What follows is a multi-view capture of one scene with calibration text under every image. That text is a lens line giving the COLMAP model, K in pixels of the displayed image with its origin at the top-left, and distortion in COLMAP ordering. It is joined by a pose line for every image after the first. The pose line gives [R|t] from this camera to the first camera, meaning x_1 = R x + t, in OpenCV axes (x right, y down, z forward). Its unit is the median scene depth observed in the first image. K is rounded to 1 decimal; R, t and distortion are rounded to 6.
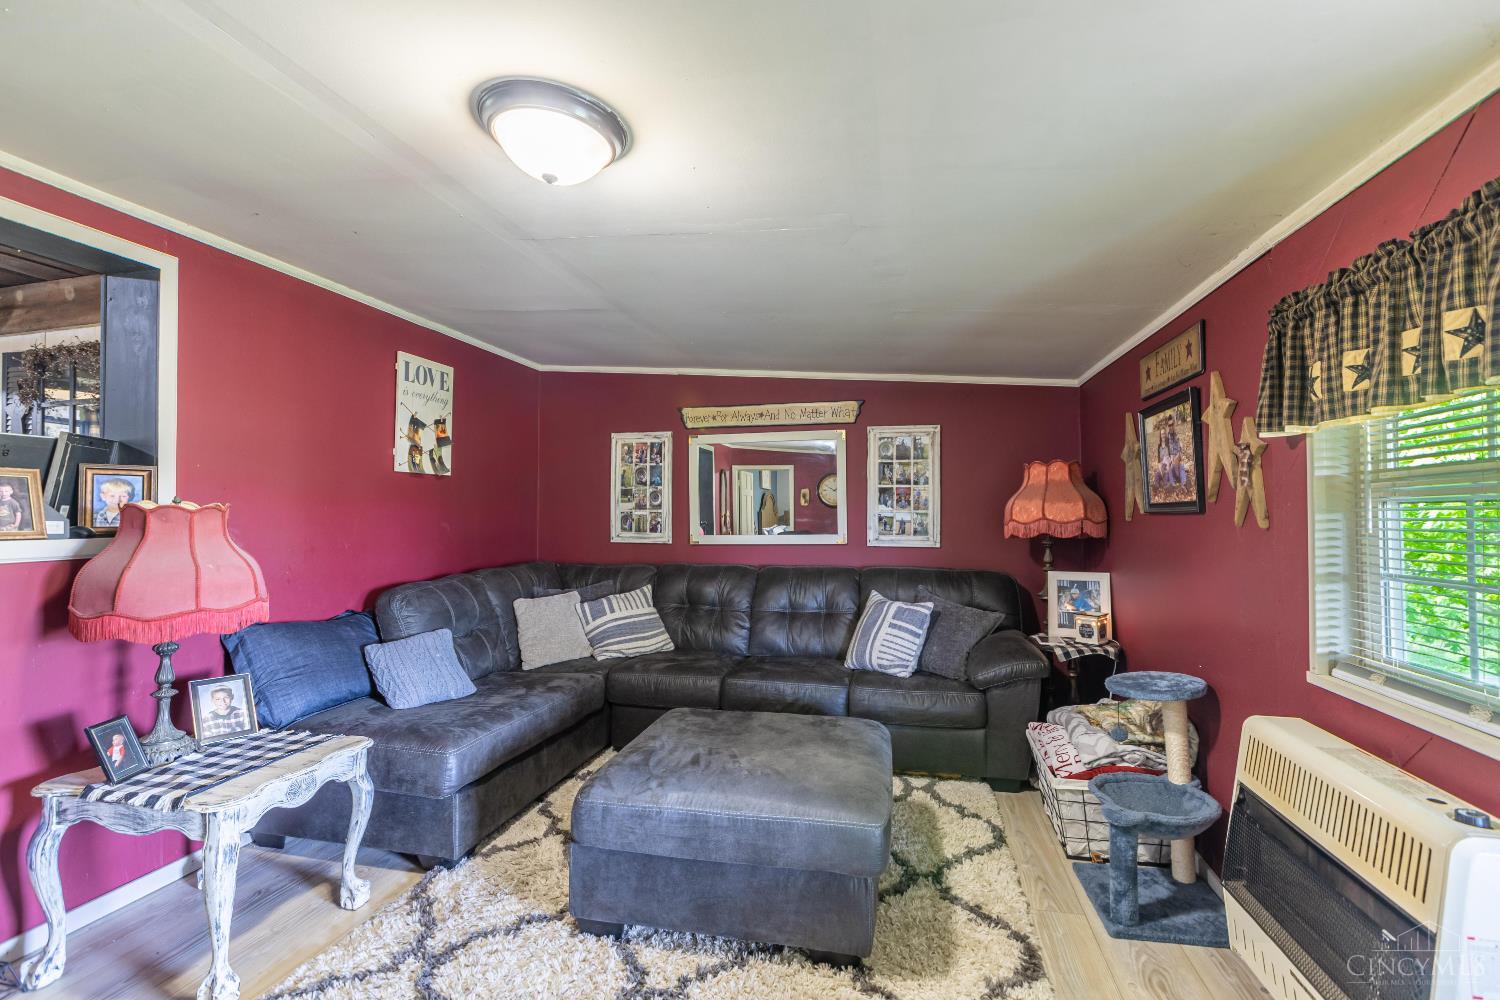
lens RADIAL K [[665.5, 0, 747.7], [0, 665.5, 508.2], [0, 0, 1]] dist [0.003397, -0.000630]
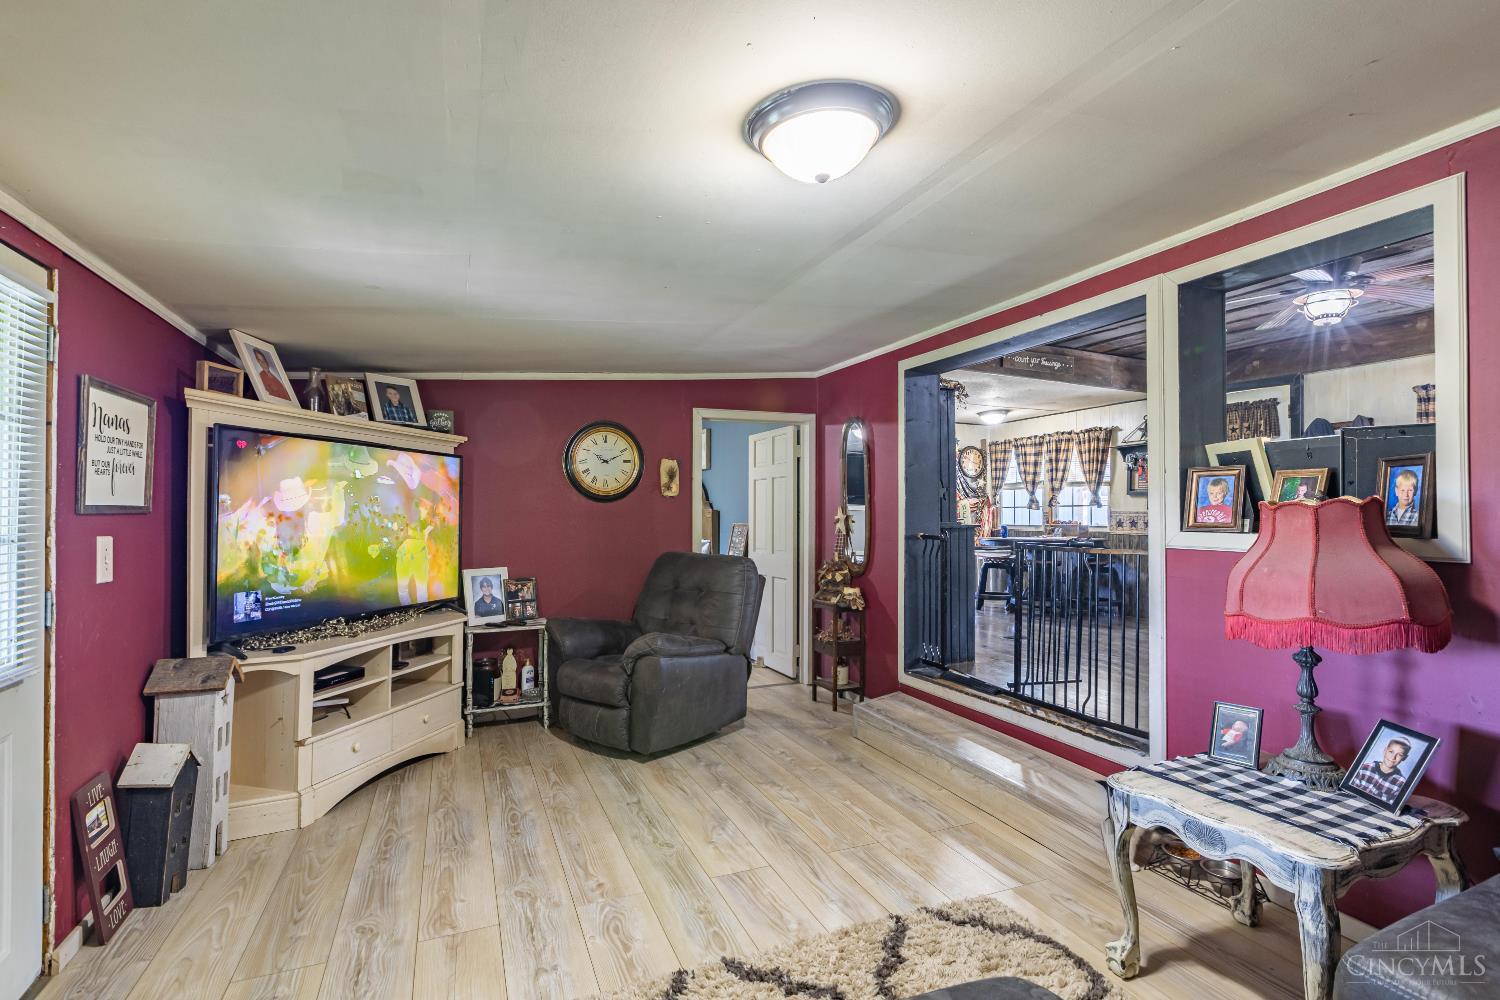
lens RADIAL K [[665.5, 0, 748.4], [0, 665.5, 503.7], [0, 0, 1]] dist [0.003397, -0.000630]
pose [[-0.811595, -0.006380, -0.584186, 0.275546], [0.010248, 0.999631, -0.025155, 0.012607], [0.584131, -0.026402, -0.811230, 1.269904]]
